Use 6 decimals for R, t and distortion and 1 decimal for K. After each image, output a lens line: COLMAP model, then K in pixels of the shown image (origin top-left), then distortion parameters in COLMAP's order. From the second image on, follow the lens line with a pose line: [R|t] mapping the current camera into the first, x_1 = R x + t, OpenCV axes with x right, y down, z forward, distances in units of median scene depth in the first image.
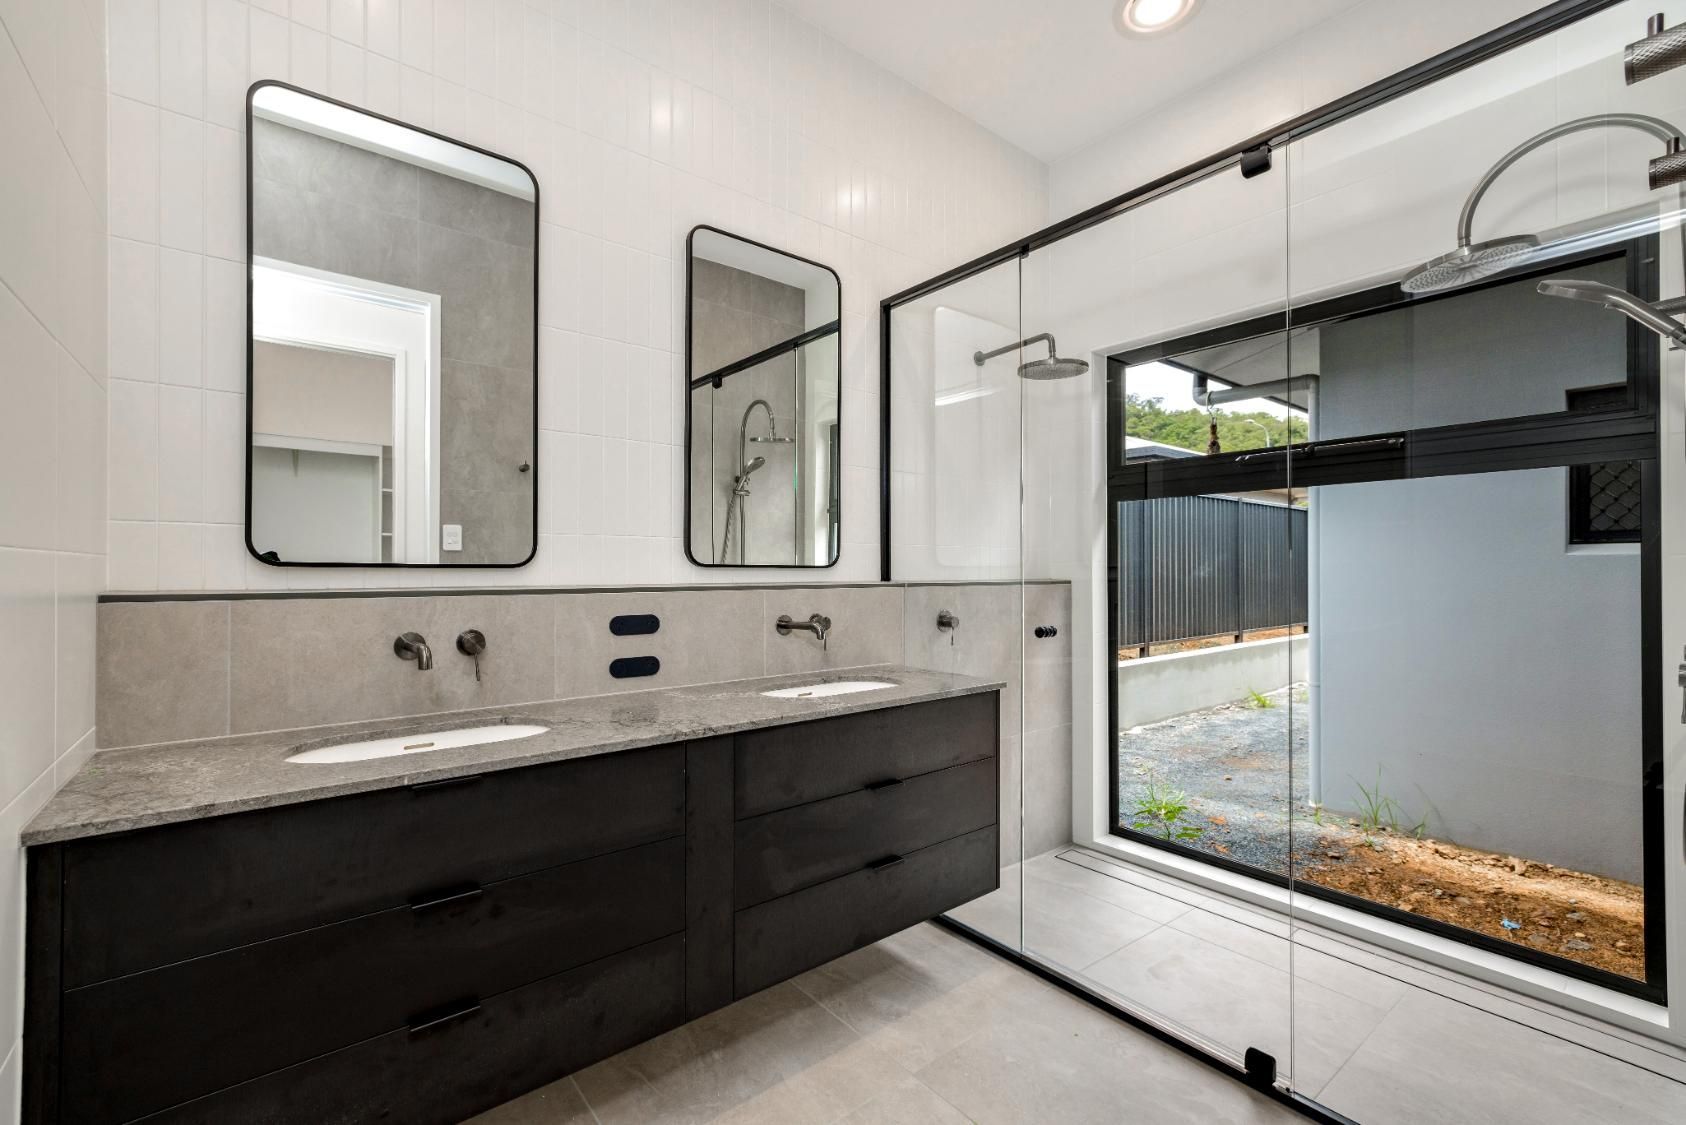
lens RADIAL K [[703.9, 0, 844.9], [0, 703.9, 568.8], [0, 0, 1]] dist [0.012215, 0.000015]
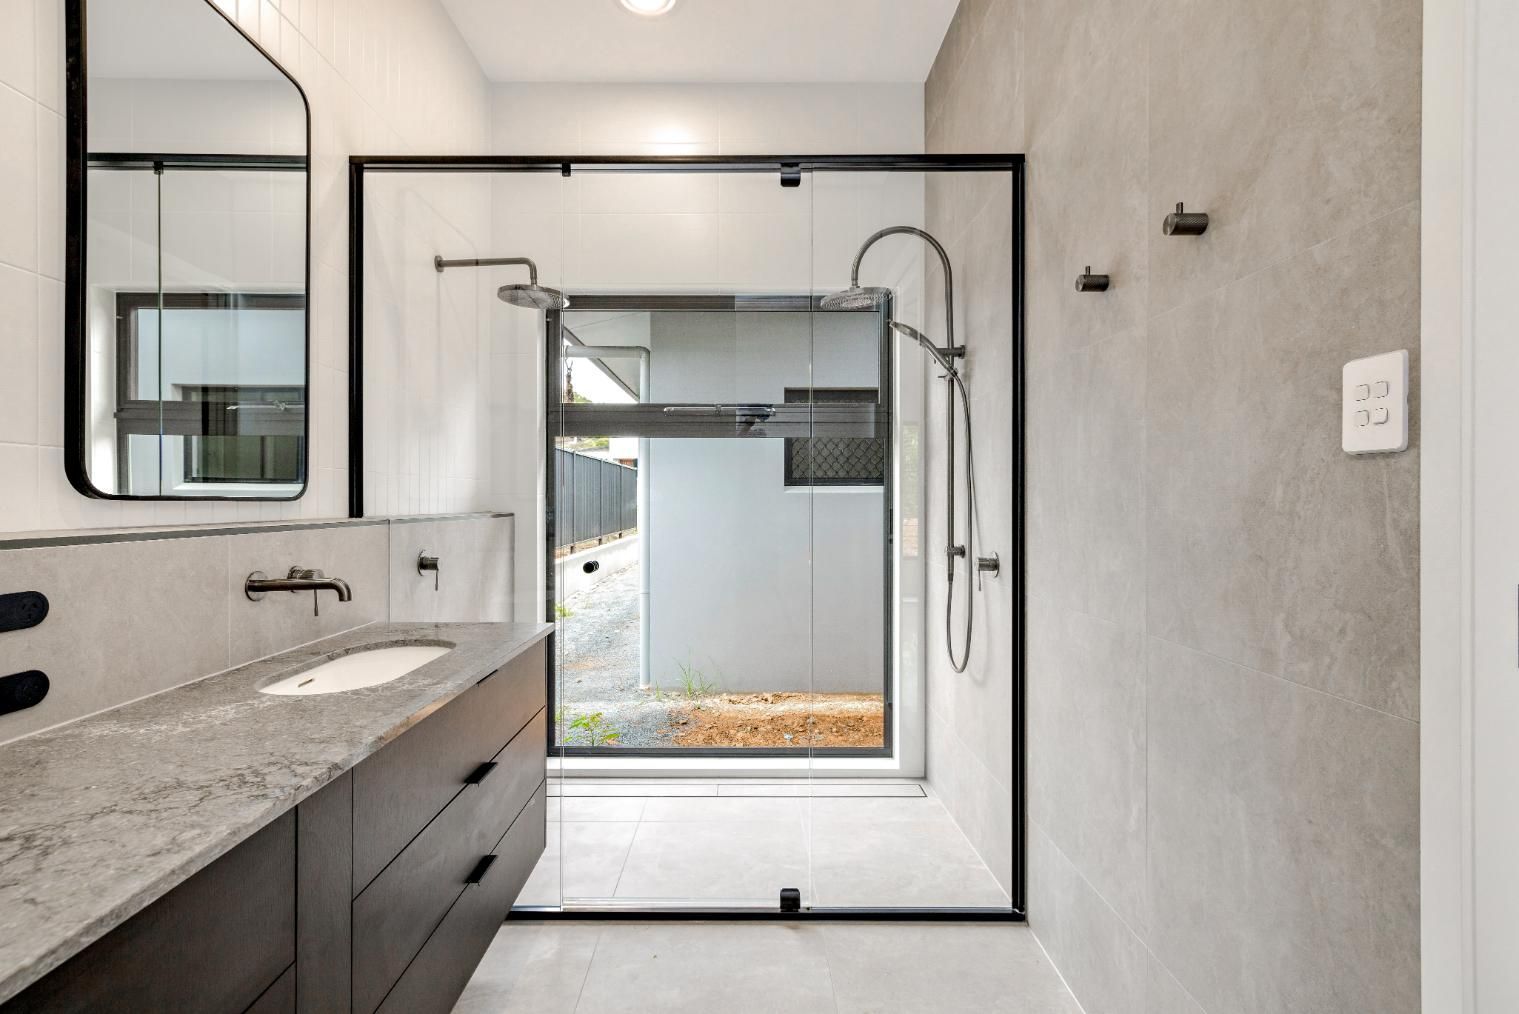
lens RADIAL K [[654.6, 0, 750.8], [0, 654.6, 504.1], [0, 0, 1]] dist [0.010853, 0.000432]
pose [[0.645699, -0.001203, 0.763591, -0.182260], [-0.004176, 0.999978, 0.005106, -0.002463], [-0.763581, -0.006485, 0.645680, 0.164601]]
